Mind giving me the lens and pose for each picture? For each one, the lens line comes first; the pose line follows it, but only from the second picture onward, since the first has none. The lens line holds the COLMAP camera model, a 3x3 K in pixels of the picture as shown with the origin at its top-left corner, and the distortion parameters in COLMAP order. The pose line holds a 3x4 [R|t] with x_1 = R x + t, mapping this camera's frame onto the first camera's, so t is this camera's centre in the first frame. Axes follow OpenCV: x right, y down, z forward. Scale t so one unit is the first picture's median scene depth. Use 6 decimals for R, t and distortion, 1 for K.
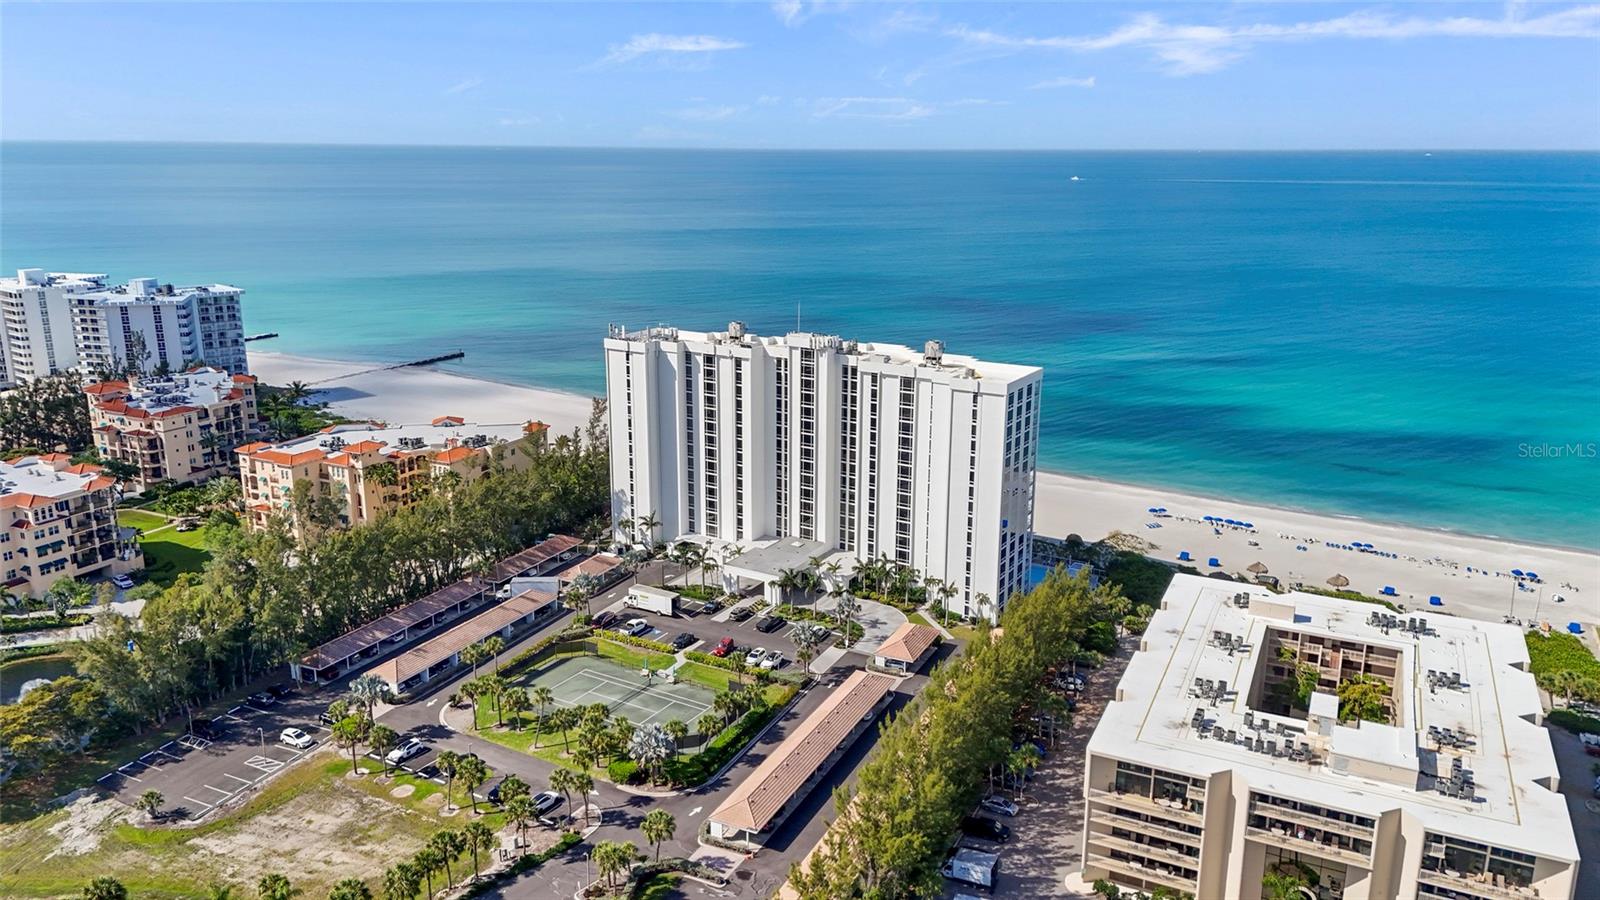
lens RADIAL K [[1162.2, 0, 800.0], [0, 1162.2, 450.0], [0, 0, 1]] dist [0.057144, -0.001069]
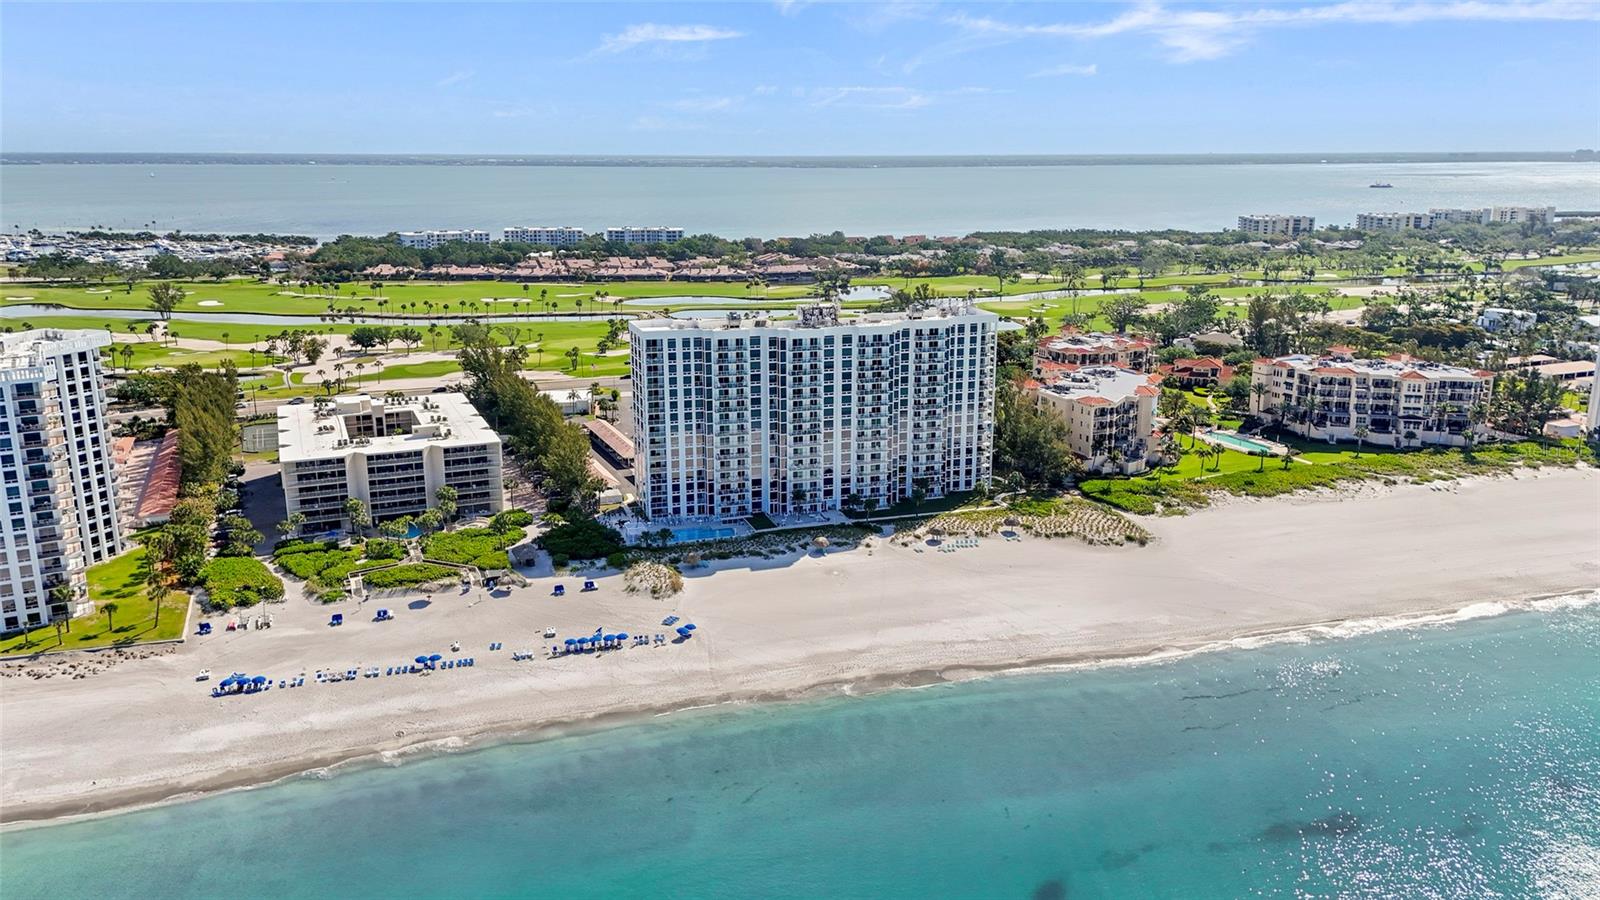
lens RADIAL K [[1162.2, 0, 800.0], [0, 1162.2, 450.0], [0, 0, 1]] dist [0.057144, -0.001069]
pose [[-0.666480, 0.176252, -0.724389, 0.939588], [-0.193296, 0.897572, 0.396233, -0.441356], [0.720029, 0.404103, -0.564145, 1.735194]]
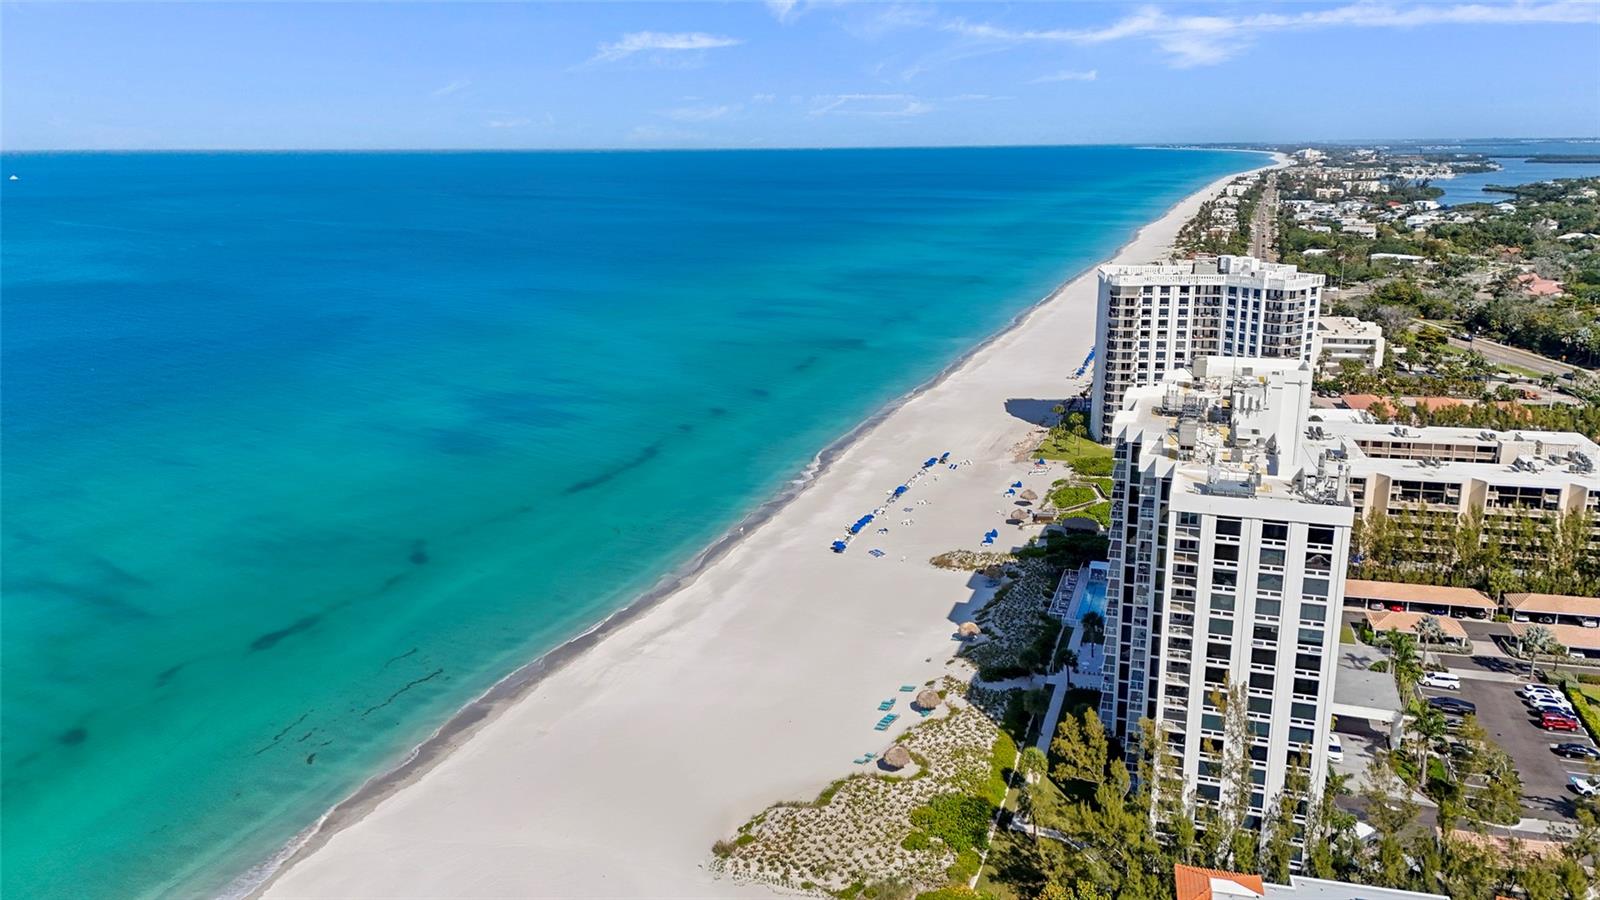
lens RADIAL K [[1201.7, 0, 804.5], [0, 1201.7, 439.6], [0, 0, 1]] dist [0.083632, -0.088098]
pose [[-0.196575, -0.240275, 0.950593, -0.634651], [0.254733, 0.923703, 0.286155, -0.342343], [-0.946821, 0.298398, -0.120371, 1.343078]]
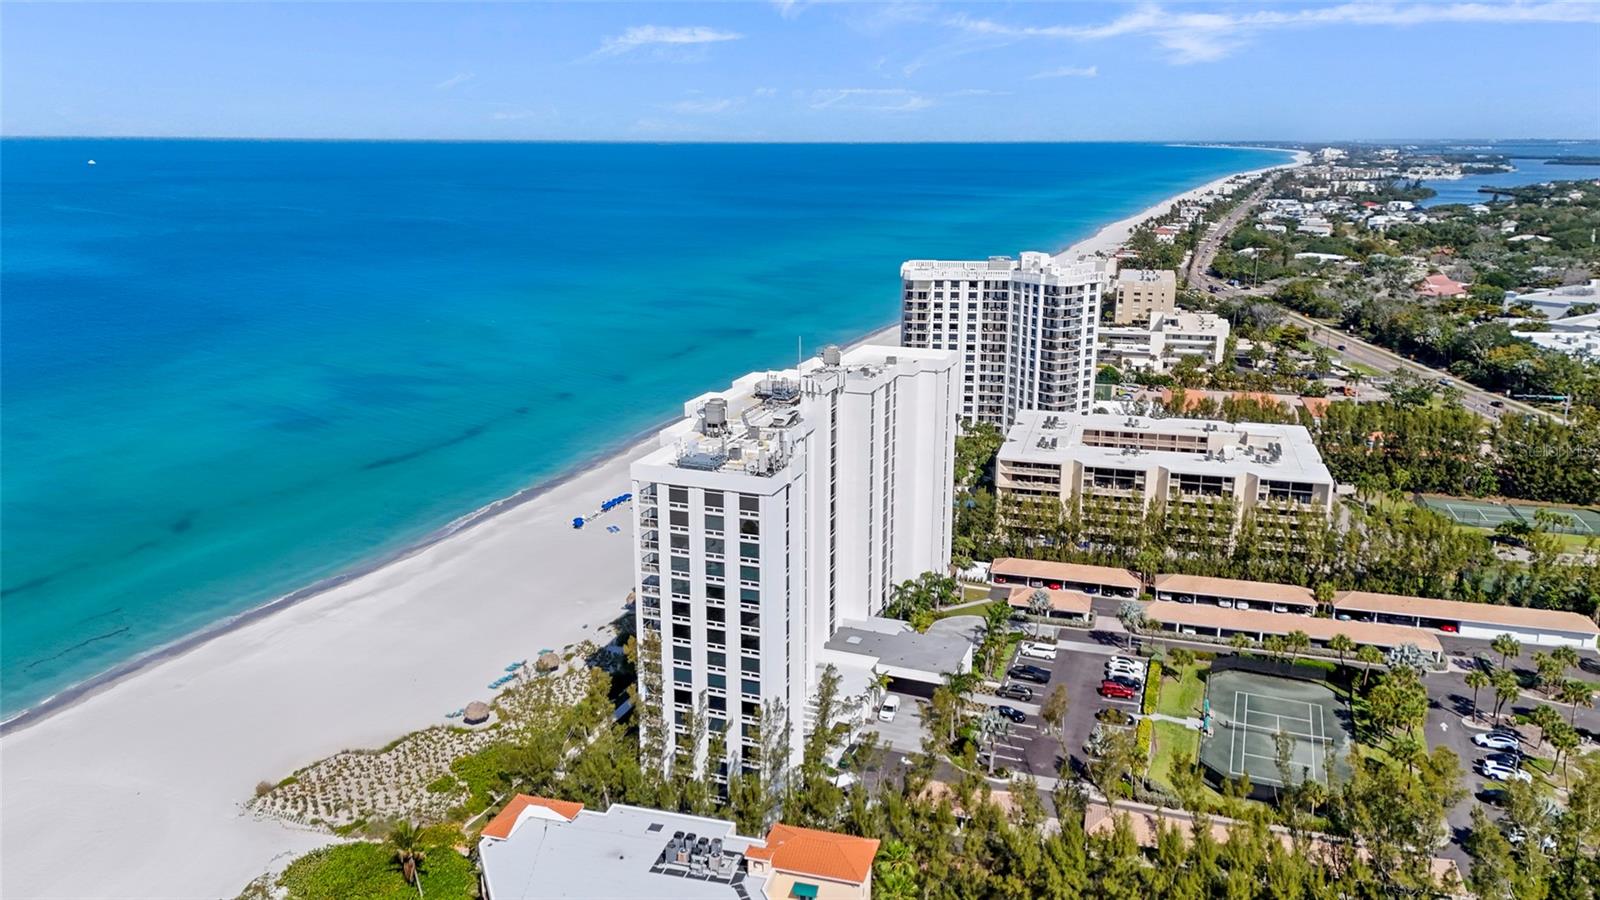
lens RADIAL K [[1191.6, 0, 800.0], [0, 1191.6, 450.0], [0, 0, 1]] dist [0.091268, -0.104408]
pose [[-0.165764, -0.256843, 0.952131, -0.728186], [0.248129, 0.923565, 0.292335, -0.277200], [-0.954439, 0.284710, -0.089364, 1.092071]]
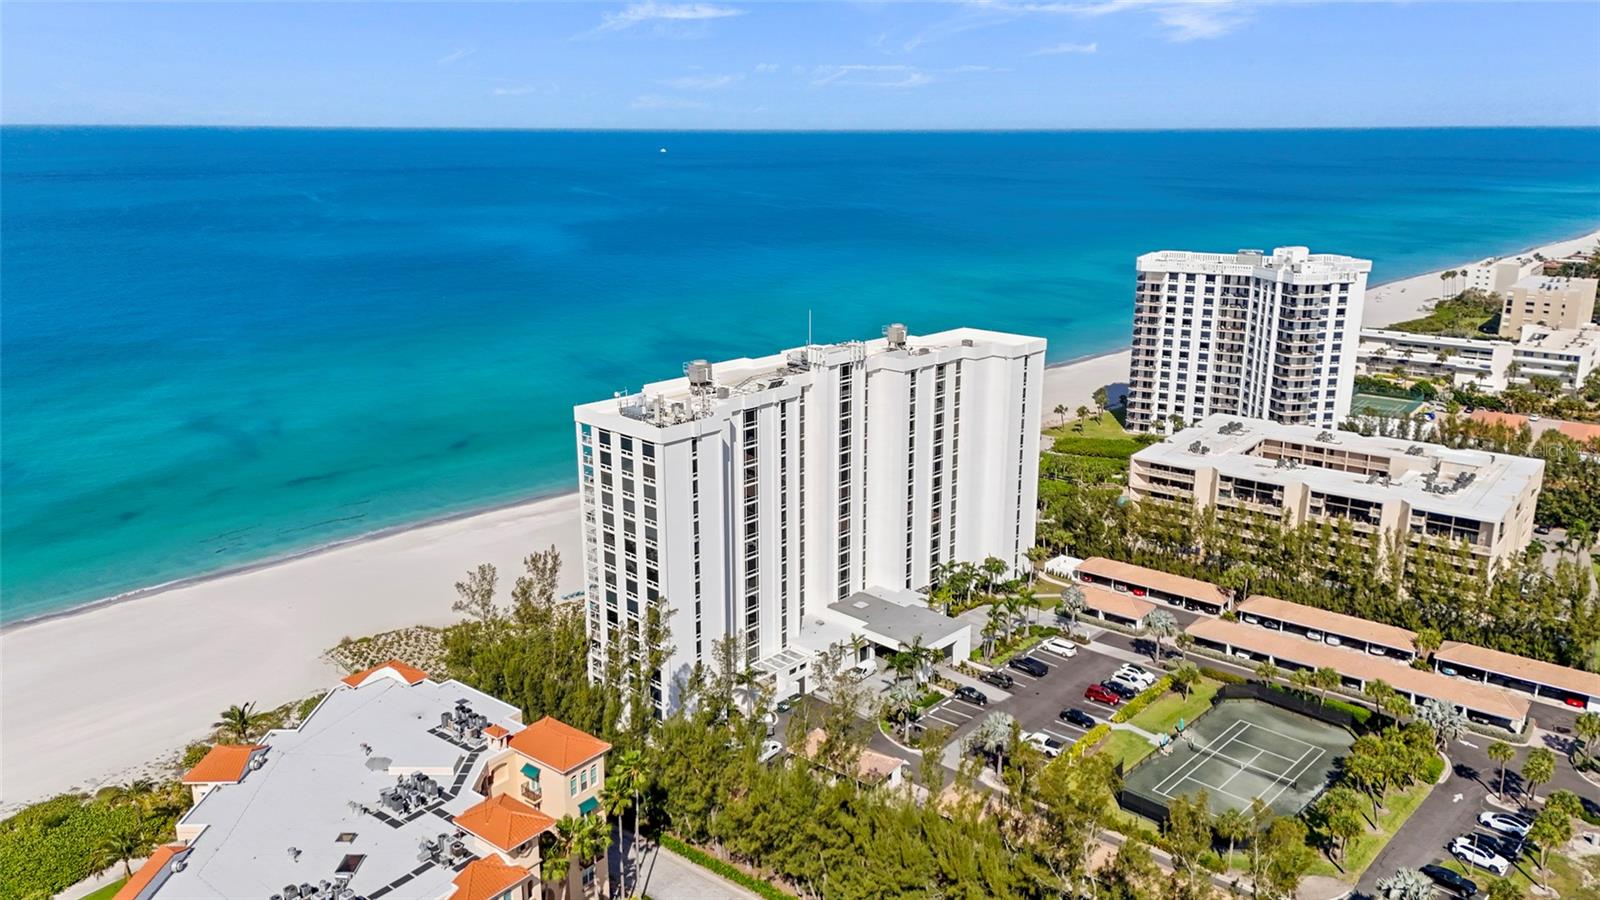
lens RADIAL K [[1191.6, 0, 800.0], [0, 1191.6, 450.0], [0, 0, 1]] dist [0.091268, -0.104408]
pose [[0.221992, -0.264092, 0.938602, -0.772084], [0.247272, 0.946401, 0.207803, -0.203860], [-0.943173, 0.185960, 0.275396, 0.810371]]
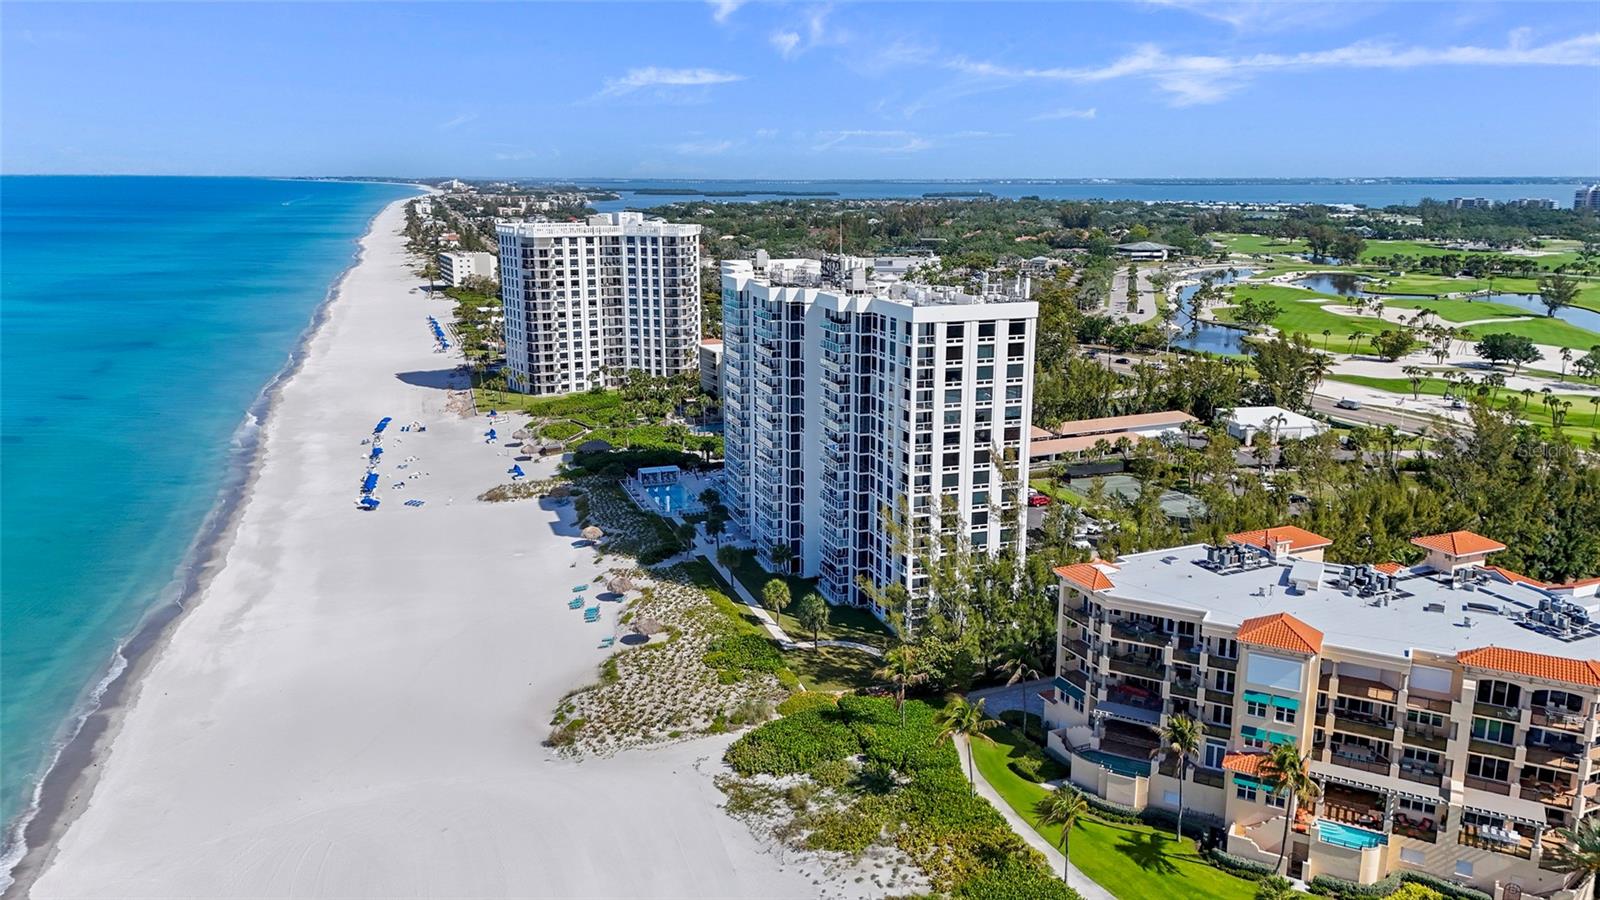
lens RADIAL K [[1180.5, 0, 814.2], [0, 1180.5, 449.0], [0, 0, 1]] dist [0.079037, -0.059498]
pose [[-0.770621, -0.152305, 0.618826, -0.509747], [0.154182, 0.897620, 0.412924, -0.321326], [-0.618361, 0.413620, -0.668242, 1.619839]]
